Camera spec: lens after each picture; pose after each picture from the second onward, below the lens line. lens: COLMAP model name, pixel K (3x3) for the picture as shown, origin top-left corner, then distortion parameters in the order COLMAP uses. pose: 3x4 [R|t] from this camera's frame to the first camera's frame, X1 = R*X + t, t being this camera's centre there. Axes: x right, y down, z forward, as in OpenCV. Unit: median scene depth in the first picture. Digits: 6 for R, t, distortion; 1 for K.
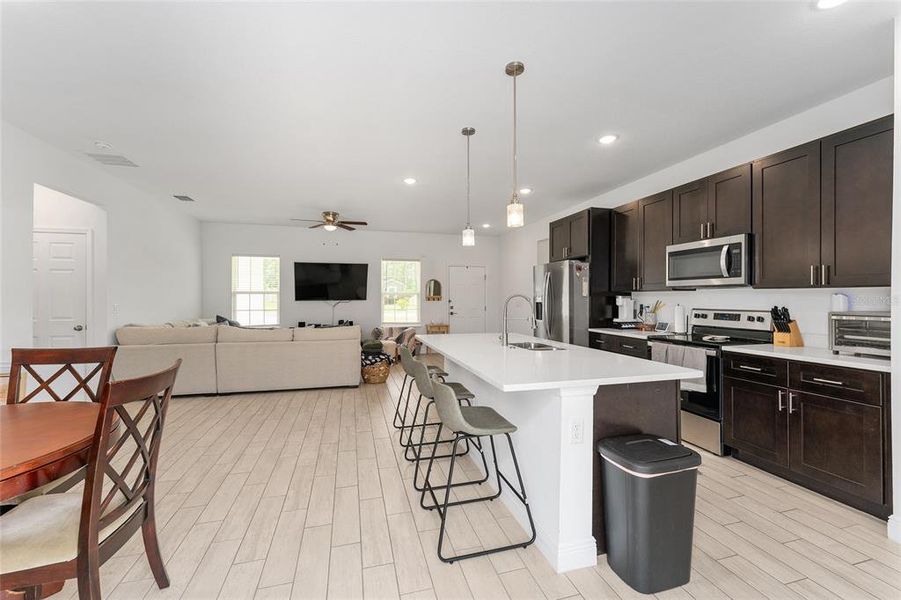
lens RADIAL K [[358.6, 0, 449.5], [0, 358.6, 300.9], [0, 0, 1]] dist [0.000987, -0.000312]
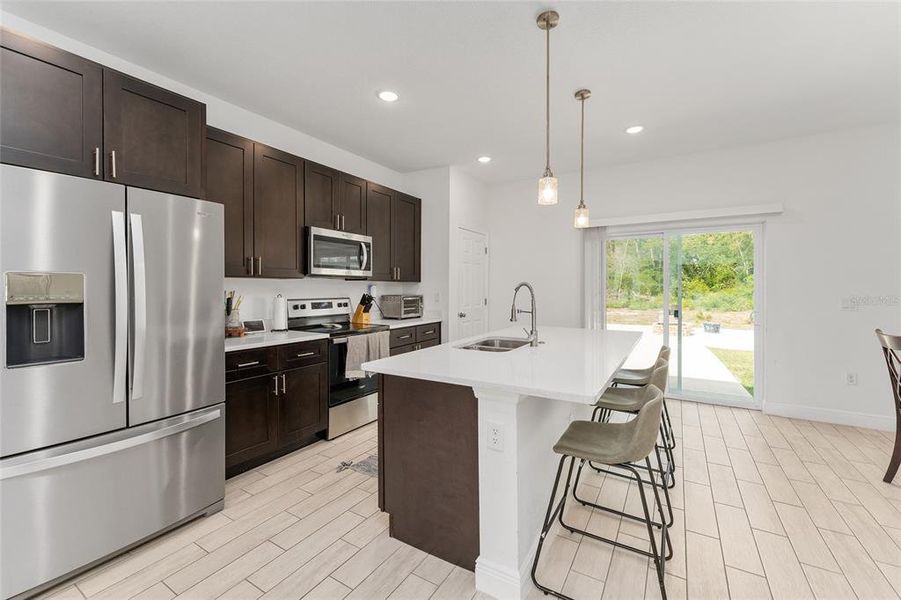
lens RADIAL K [[370.1, 0, 453.4], [0, 370.1, 288.7], [0, 0, 1]] dist [0.000724, 0.000094]
pose [[-0.689936, -0.002495, 0.723866, -0.263811], [0.004188, 0.999964, 0.007438, -0.010330], [-0.723858, 0.008164, -0.689901, 1.368428]]
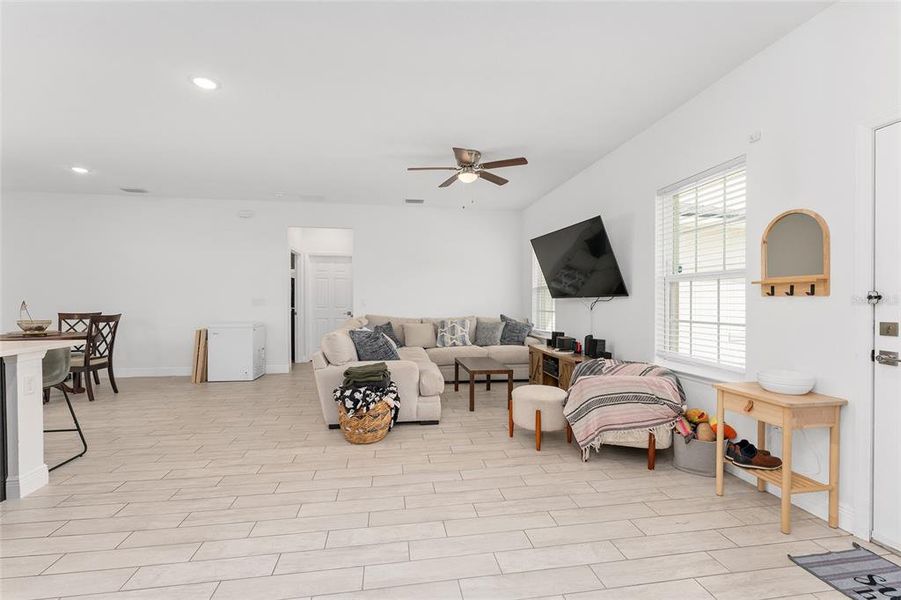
lens RADIAL K [[391.2, 0, 452.5], [0, 391.2, 302.3], [0, 0, 1]] dist [-0.001173, -0.000072]
pose [[-0.111356, 0.004850, -0.993769, 0.587423], [-0.011012, 0.999921, 0.006114, 0.010636], [0.993720, 0.011624, -0.111294, 1.827235]]
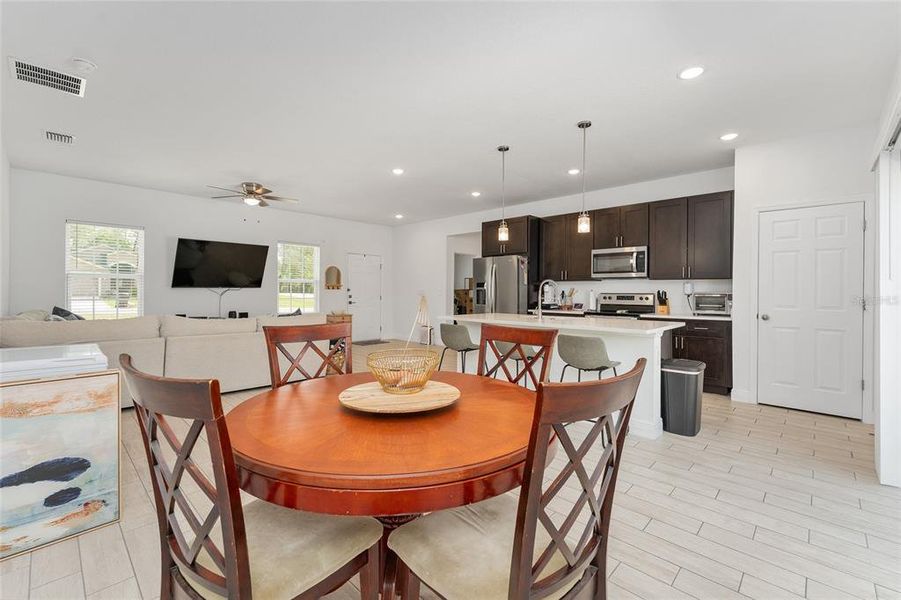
lens RADIAL K [[383.3, 0, 446.1], [0, 383.3, 294.2], [0, 0, 1]] dist [-0.001267, -0.000113]
pose [[0.861026, 0.001291, 0.508560, -0.690064], [-0.001367, 0.999999, -0.000223, 0.027864], [-0.508560, -0.000504, 0.861027, -0.032845]]
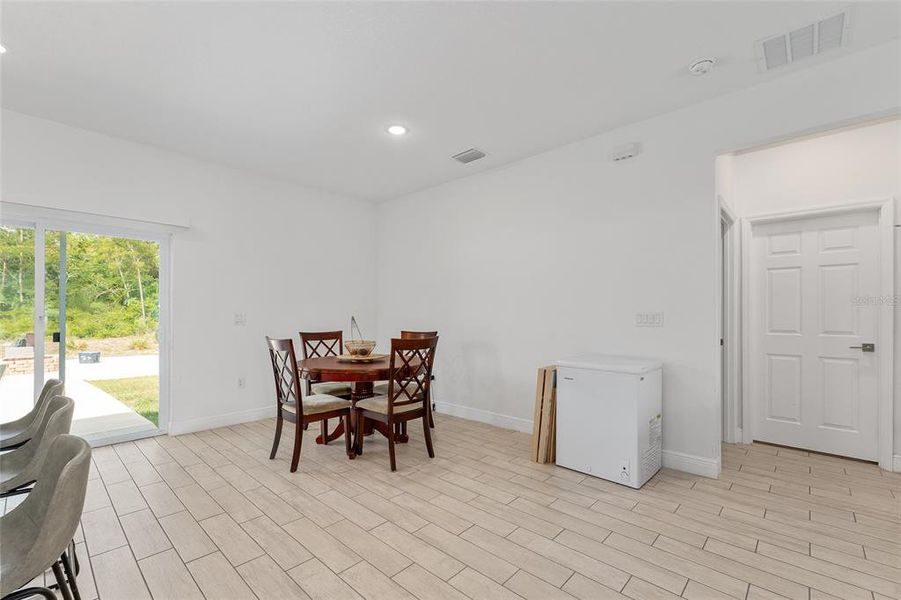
lens RADIAL K [[389.9, 0, 447.3], [0, 389.9, 308.5], [0, 0, 1]] dist [0.001256, 0.000085]
pose [[-0.852217, -0.010368, -0.523086, -0.194310], [-0.007628, 0.999944, -0.007392, 0.015009], [0.523133, -0.002310, -0.852248, 1.292597]]
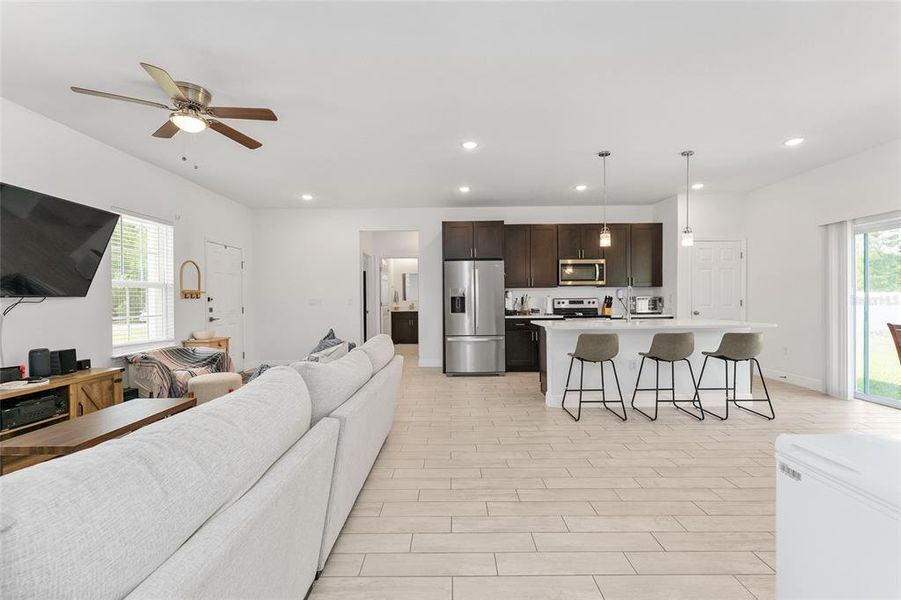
lens RADIAL K [[386.0, 0, 450.1], [0, 386.0, 302.8], [0, 0, 1]] dist [0.001993, 0.000096]
pose [[0.271847, -0.013922, 0.962240, -1.205052], [0.016904, 0.999810, 0.009690, 0.016028], [-0.962192, 0.013632, 0.272031, 1.007298]]
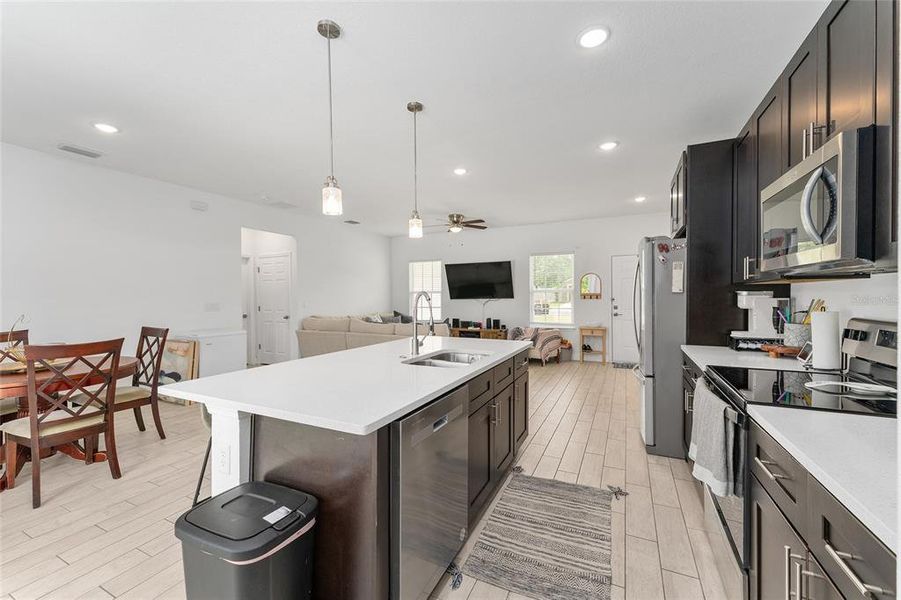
lens RADIAL K [[362.1, 0, 455.9], [0, 362.1, 299.1], [0, 0, 1]] dist [0.000346, 0.000101]
pose [[0.761719, 0.000769, -0.647908, 0.610238], [-0.000465, 1.000000, 0.000641, -0.001830], [0.647908, -0.000187, 0.761719, 0.338510]]
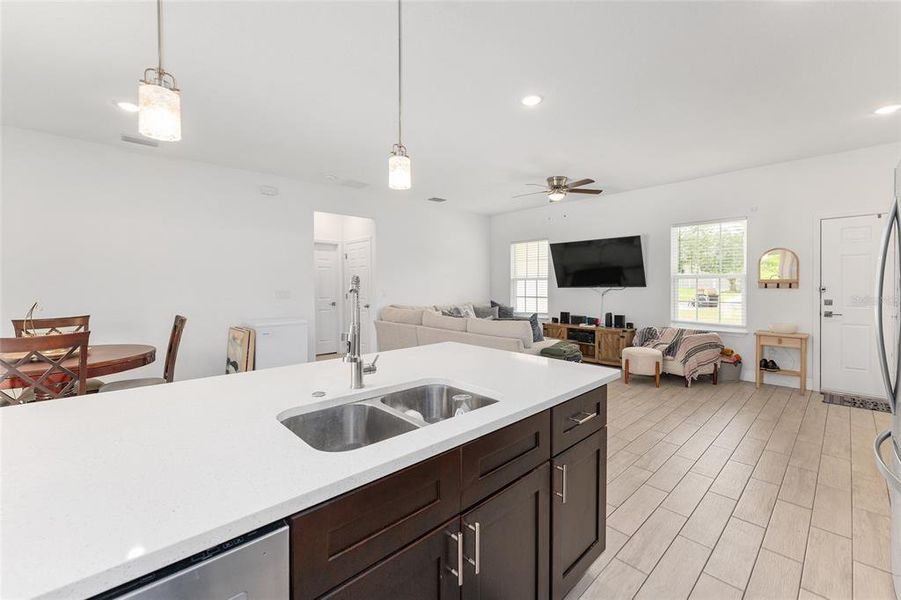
lens RADIAL K [[370.1, 0, 453.4], [0, 370.1, 288.7], [0, 0, 1]] dist [0.000724, 0.000094]
pose [[0.468880, 0.007911, -0.883226, 0.502441], [-0.004621, 0.999968, 0.006504, -0.004249], [0.883250, 0.001032, 0.468902, 0.711065]]
